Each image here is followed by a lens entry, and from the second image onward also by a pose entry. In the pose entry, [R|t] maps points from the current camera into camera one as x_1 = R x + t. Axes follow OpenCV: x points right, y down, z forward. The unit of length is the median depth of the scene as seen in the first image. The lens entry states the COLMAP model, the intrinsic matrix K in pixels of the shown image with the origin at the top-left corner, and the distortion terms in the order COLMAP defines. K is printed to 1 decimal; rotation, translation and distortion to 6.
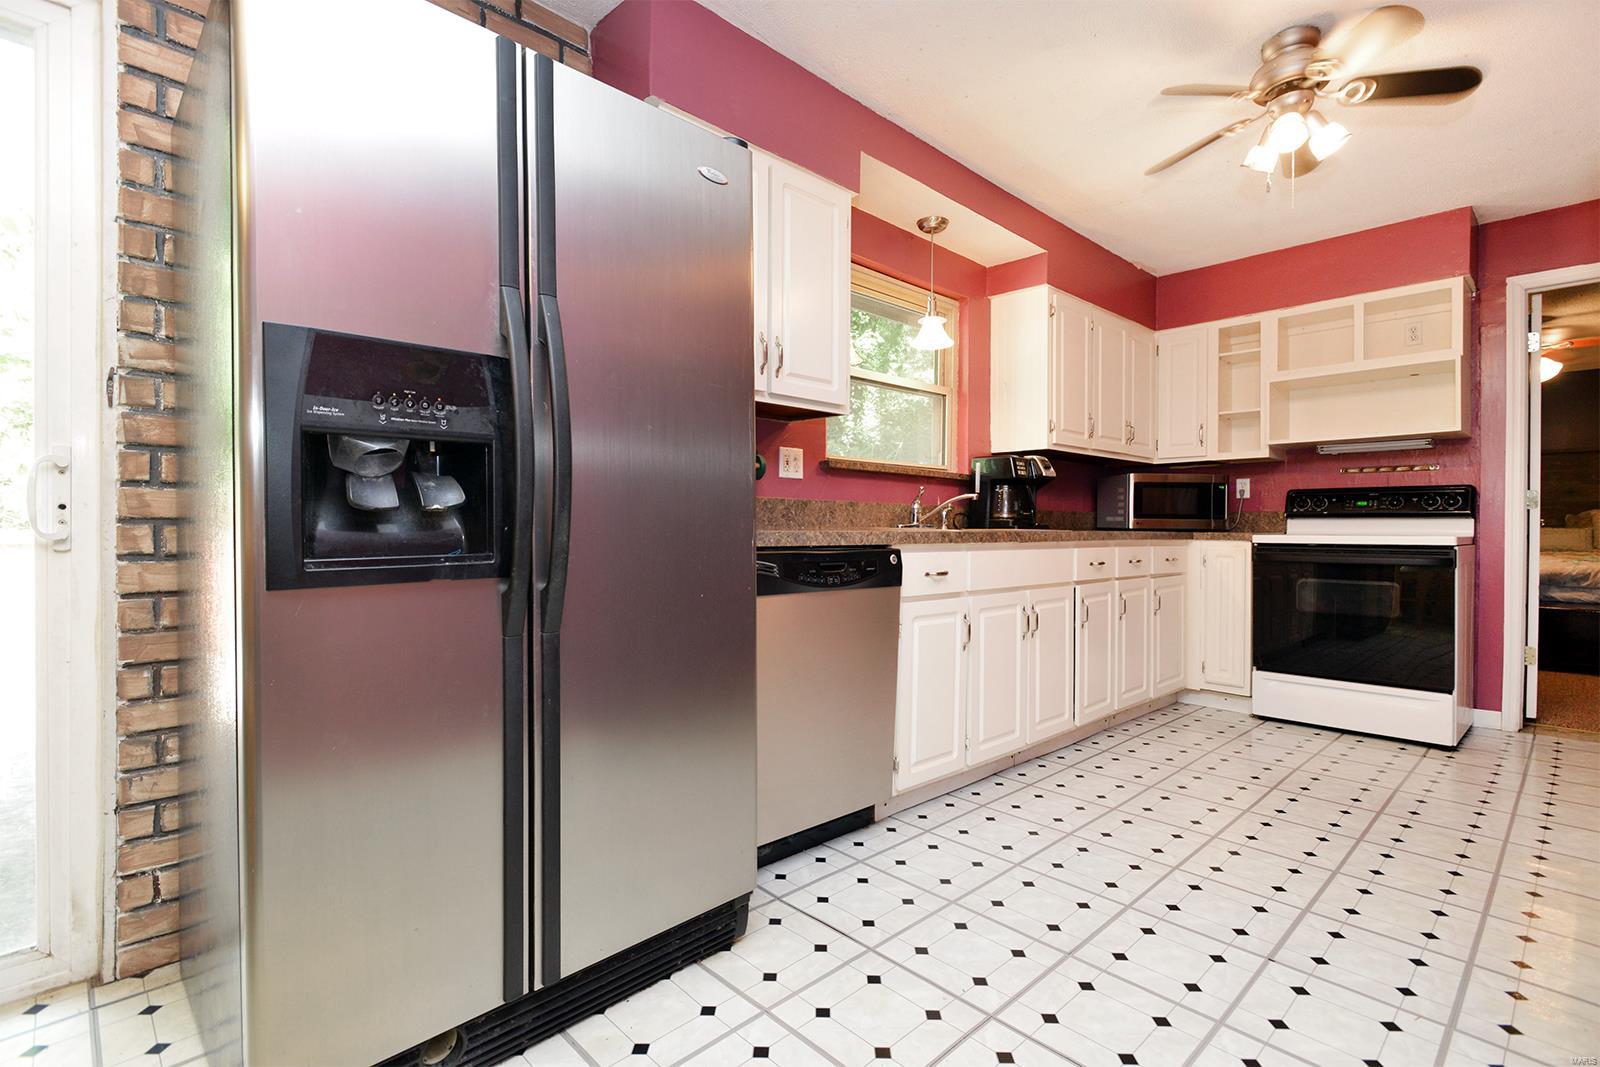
lens RADIAL K [[735.8, 0, 795.6], [0, 735.8, 530.7], [0, 0, 1]] dist [-0.000939, -0.001257]
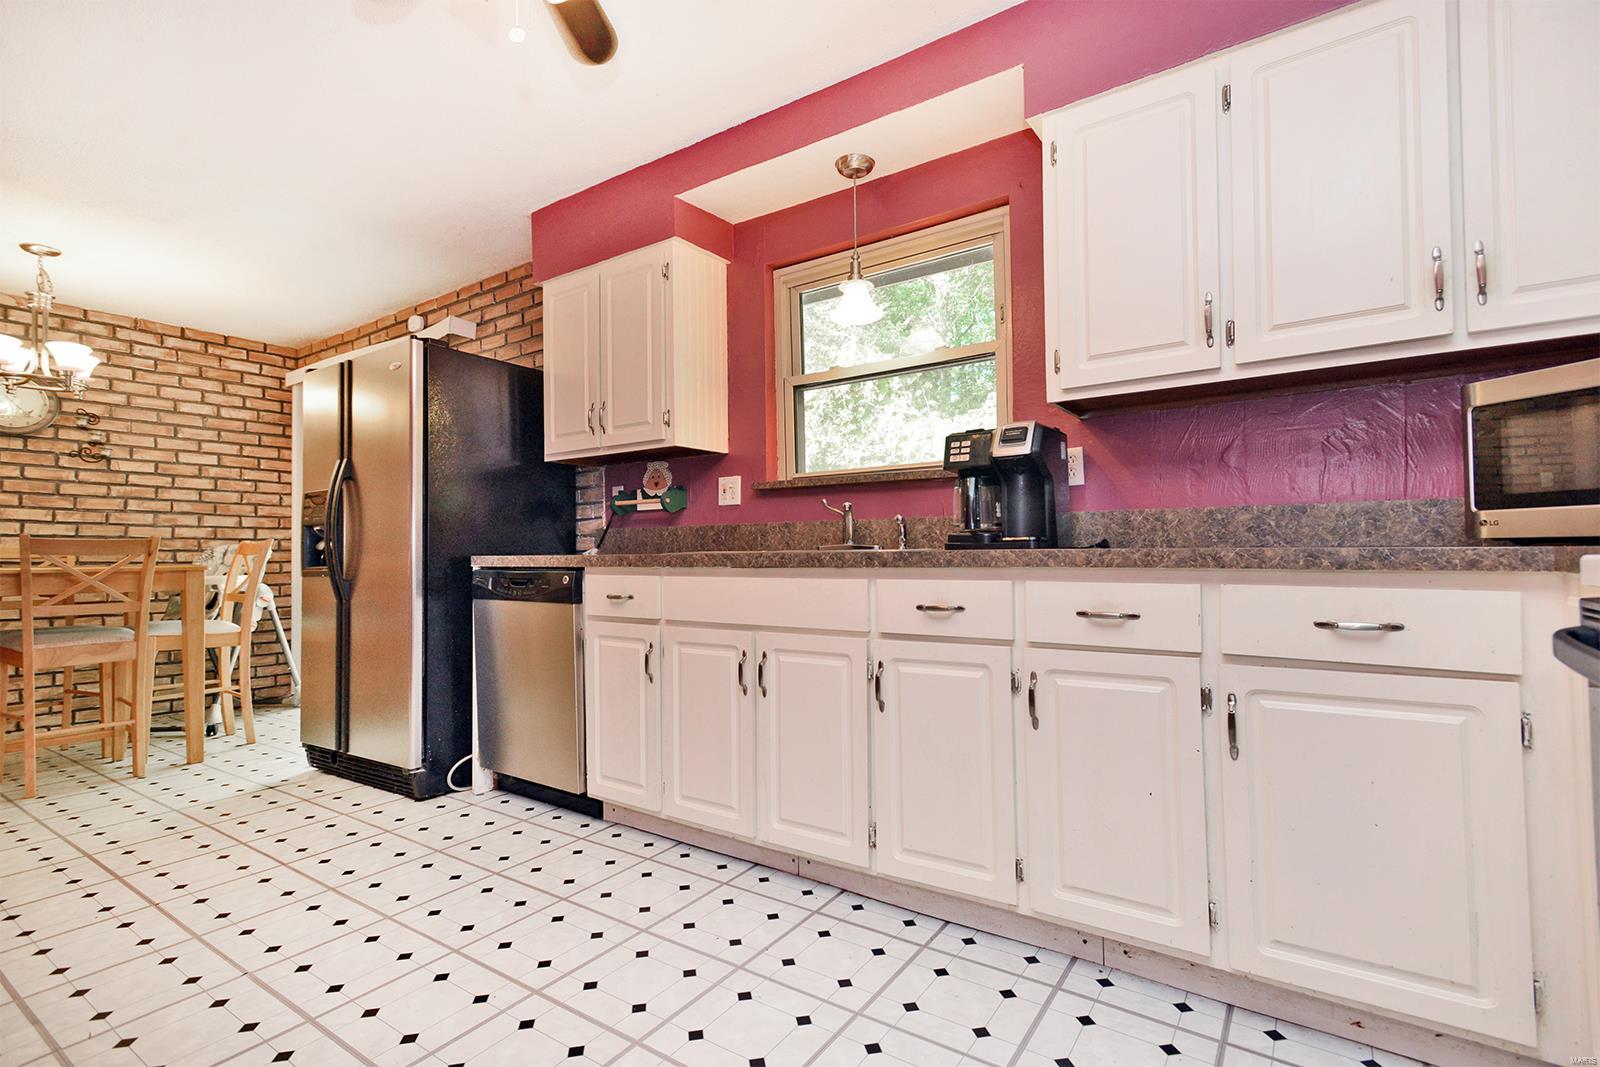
lens RADIAL K [[749.1, 0, 793.5], [0, 749.1, 532.4], [0, 0, 1]] dist [0.003960, 0.000108]
pose [[0.213664, -0.035867, -0.976249, 1.082447], [0.006419, 0.999356, -0.035311, 0.006767], [0.976886, 0.001278, 0.213756, 0.877274]]
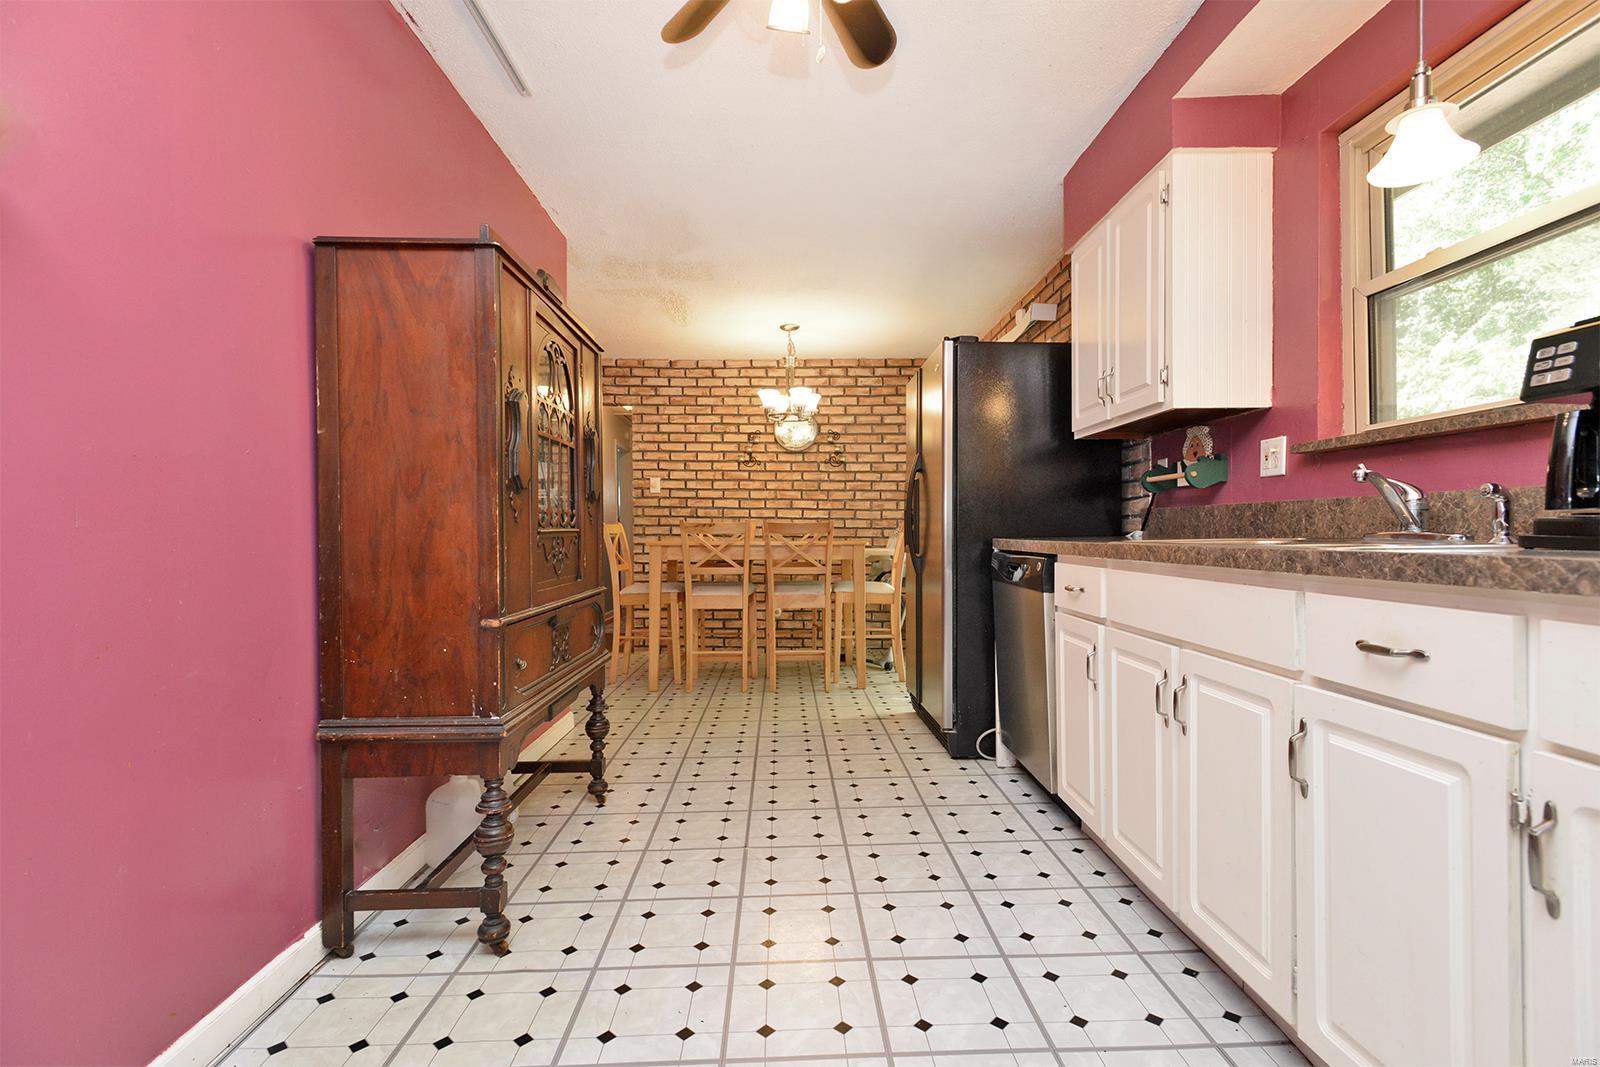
lens RADIAL K [[735.8, 0, 795.6], [0, 735.8, 530.7], [0, 0, 1]] dist [-0.000939, -0.001257]
pose [[-0.664756, -0.003448, -0.747053, 0.950132], [-0.002643, 0.999994, -0.002264, -0.008812], [0.747056, 0.000469, -0.664761, 1.165410]]
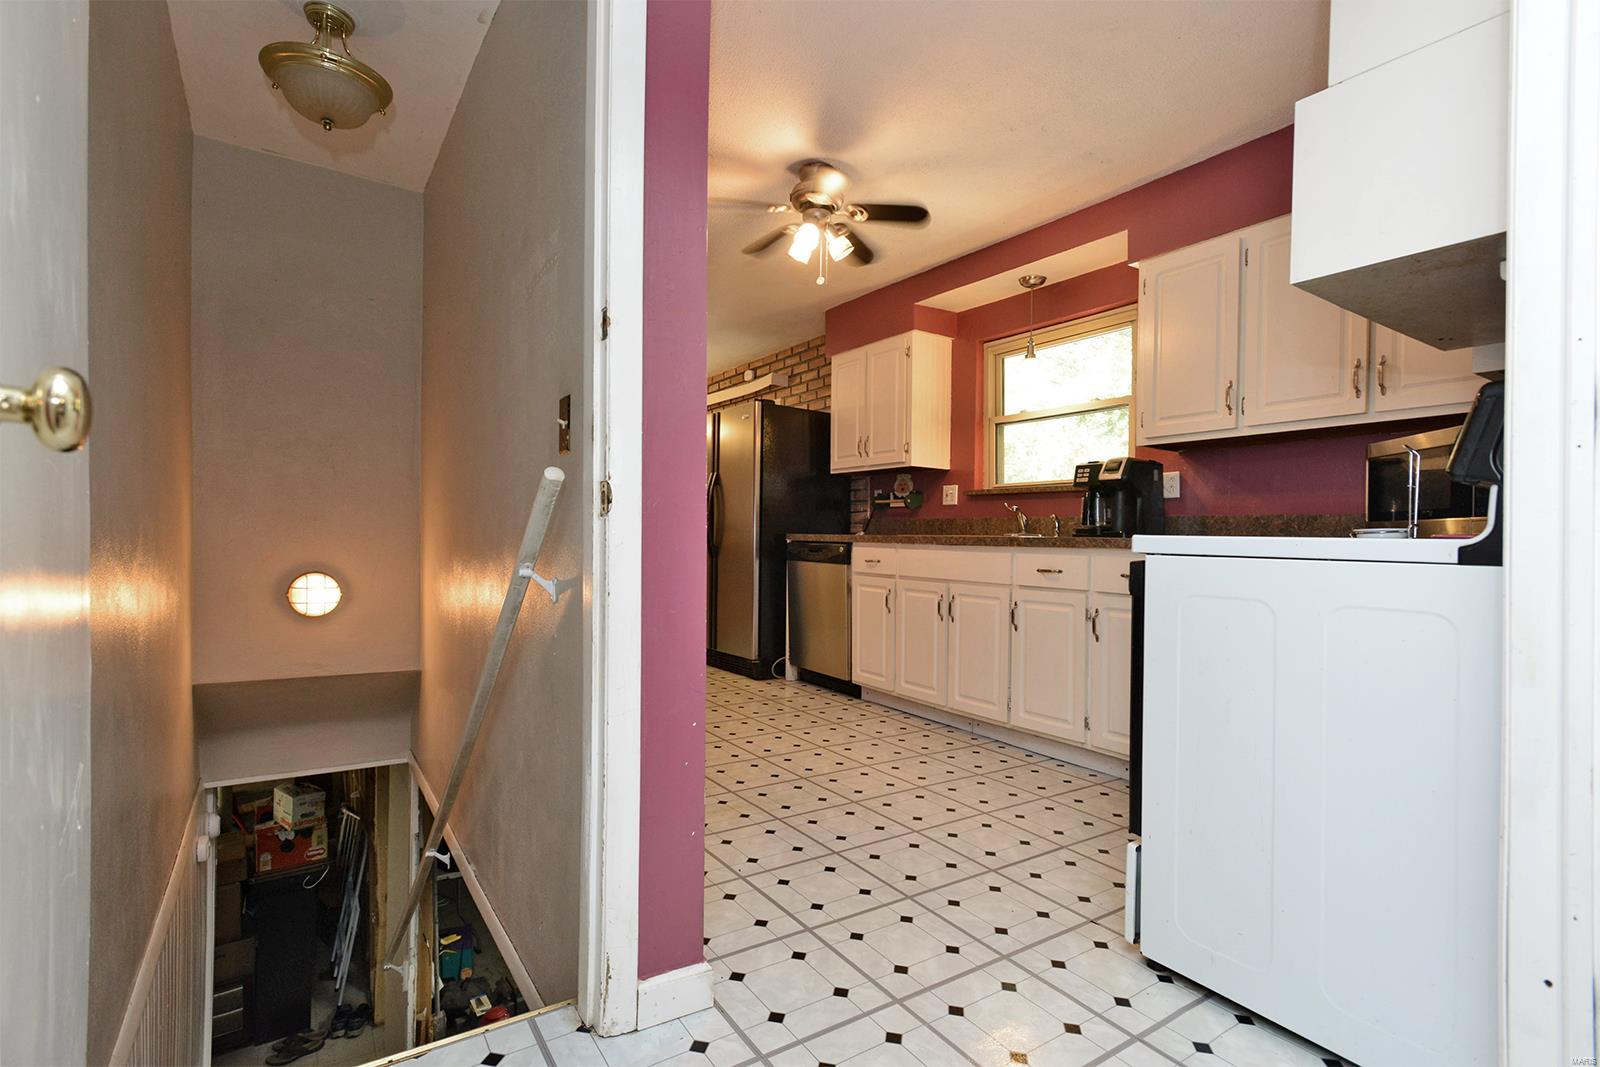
lens RADIAL K [[748.4, 0, 773.7], [0, 748.4, 530.6], [0, 0, 1]] dist [0.000726, -0.000079]
pose [[-0.175764, -0.019012, -0.984249, 1.646547], [-0.026424, 0.999544, -0.014589, 0.017384], [0.984078, 0.023444, -0.176186, 0.931678]]
